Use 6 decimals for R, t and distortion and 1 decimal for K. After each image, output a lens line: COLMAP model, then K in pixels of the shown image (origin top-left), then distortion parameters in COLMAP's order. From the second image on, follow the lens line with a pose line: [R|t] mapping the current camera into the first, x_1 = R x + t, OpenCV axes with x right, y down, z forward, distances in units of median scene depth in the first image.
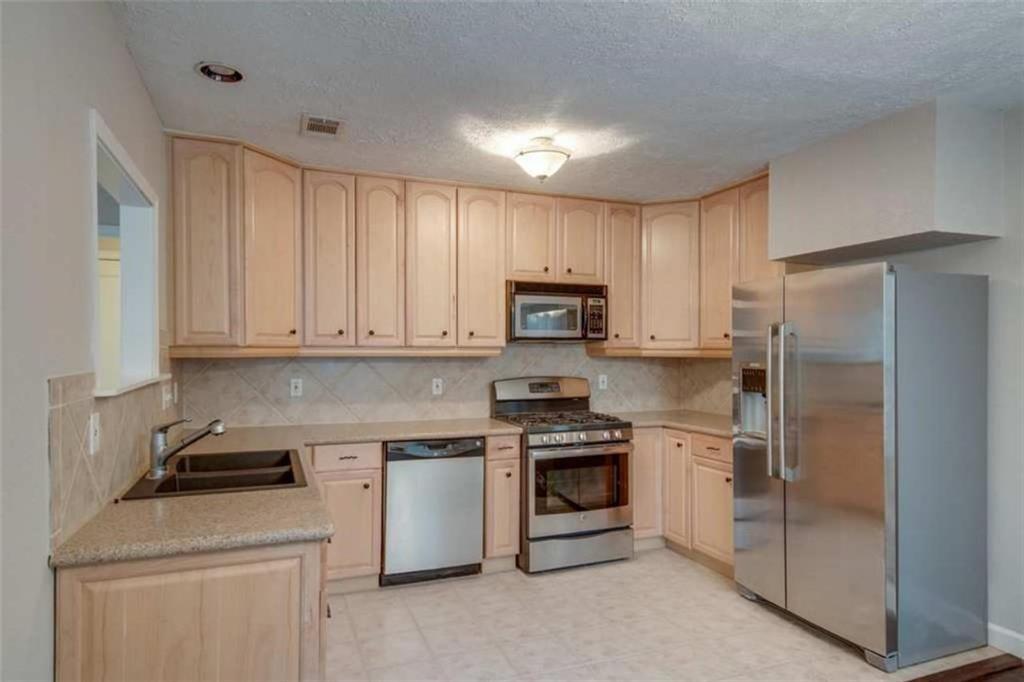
lens RADIAL K [[604.7, 0, 514.2], [0, 604.7, 346.3], [0, 0, 1]] dist [0.003178, -0.000070]
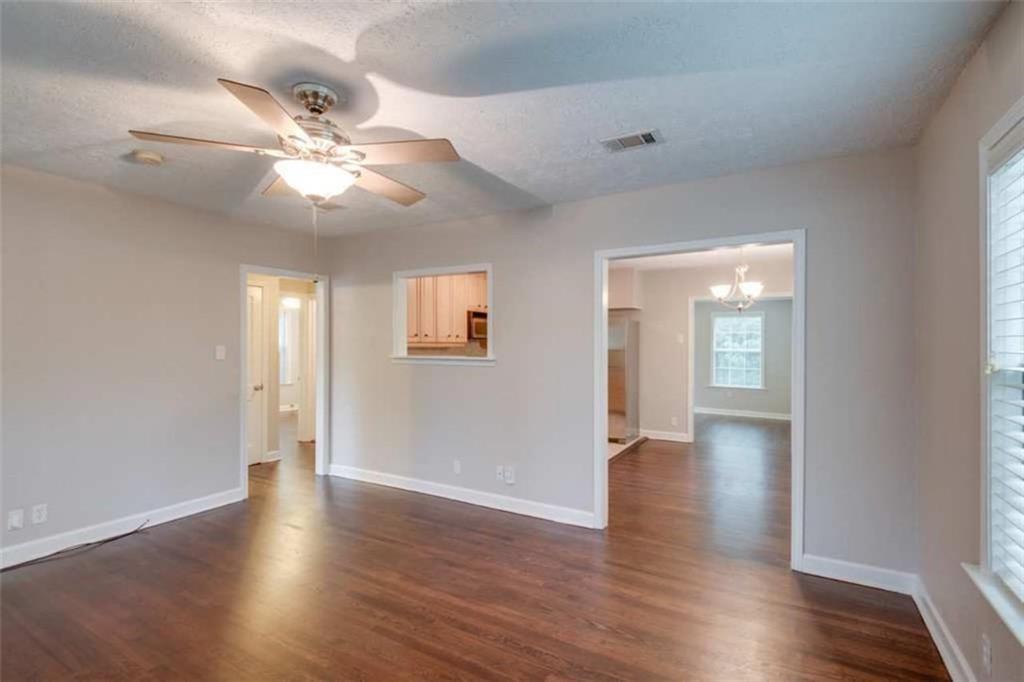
lens RADIAL K [[472.3, 0, 510.3], [0, 472.3, 349.3], [0, 0, 1]] dist [0.028991, -0.026695]
pose [[0.795479, -0.004977, 0.605961, -0.946088], [-0.008188, 0.999787, 0.018959, -0.007818], [-0.605926, -0.020043, 0.795268, -0.424513]]
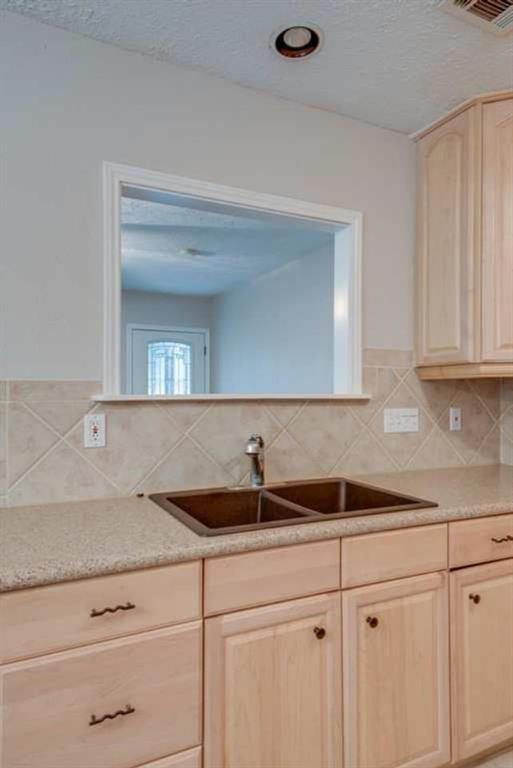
lens RADIAL K [[510.0, 0, 256.5], [0, 510.0, 384.0], [0, 0, 1]] dist [0.070634, 0.000158]
pose [[0.075480, -0.018266, -0.996980, 0.159947], [0.009738, 0.999798, -0.017581, 0.029810], [0.997100, -0.008382, 0.075642, 0.554959]]
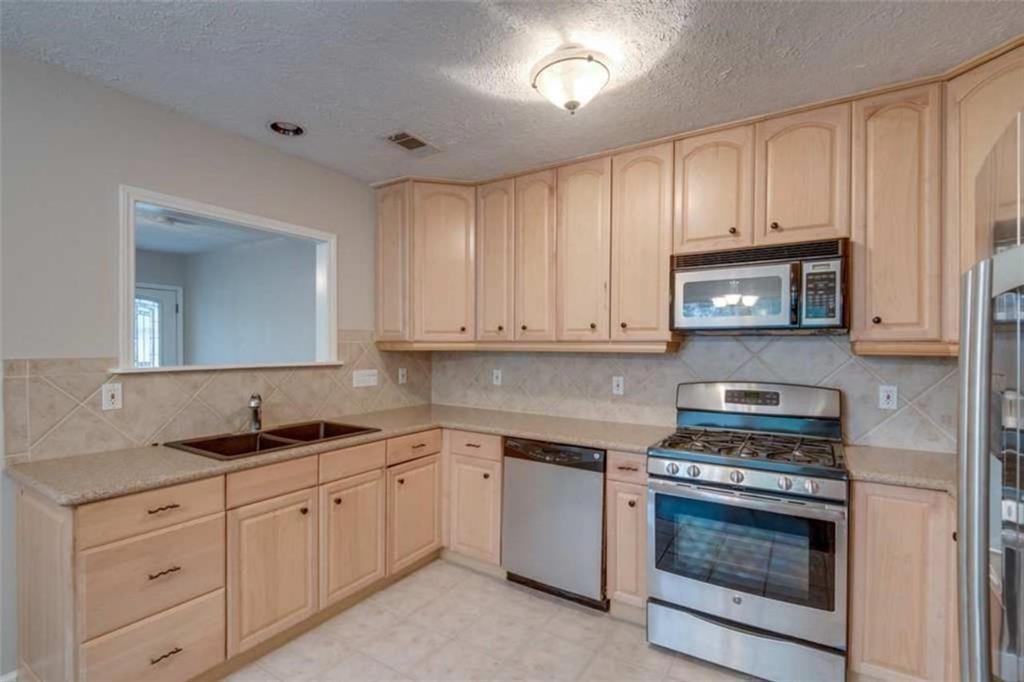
lens RADIAL K [[472.3, 0, 510.3], [0, 472.3, 349.3], [0, 0, 1]] dist [0.028991, -0.026695]
pose [[0.573509, 0.007120, -0.819168, 0.391017], [0.004790, 0.999916, 0.012044, 0.003918], [0.819185, -0.010831, 0.573427, 0.505542]]
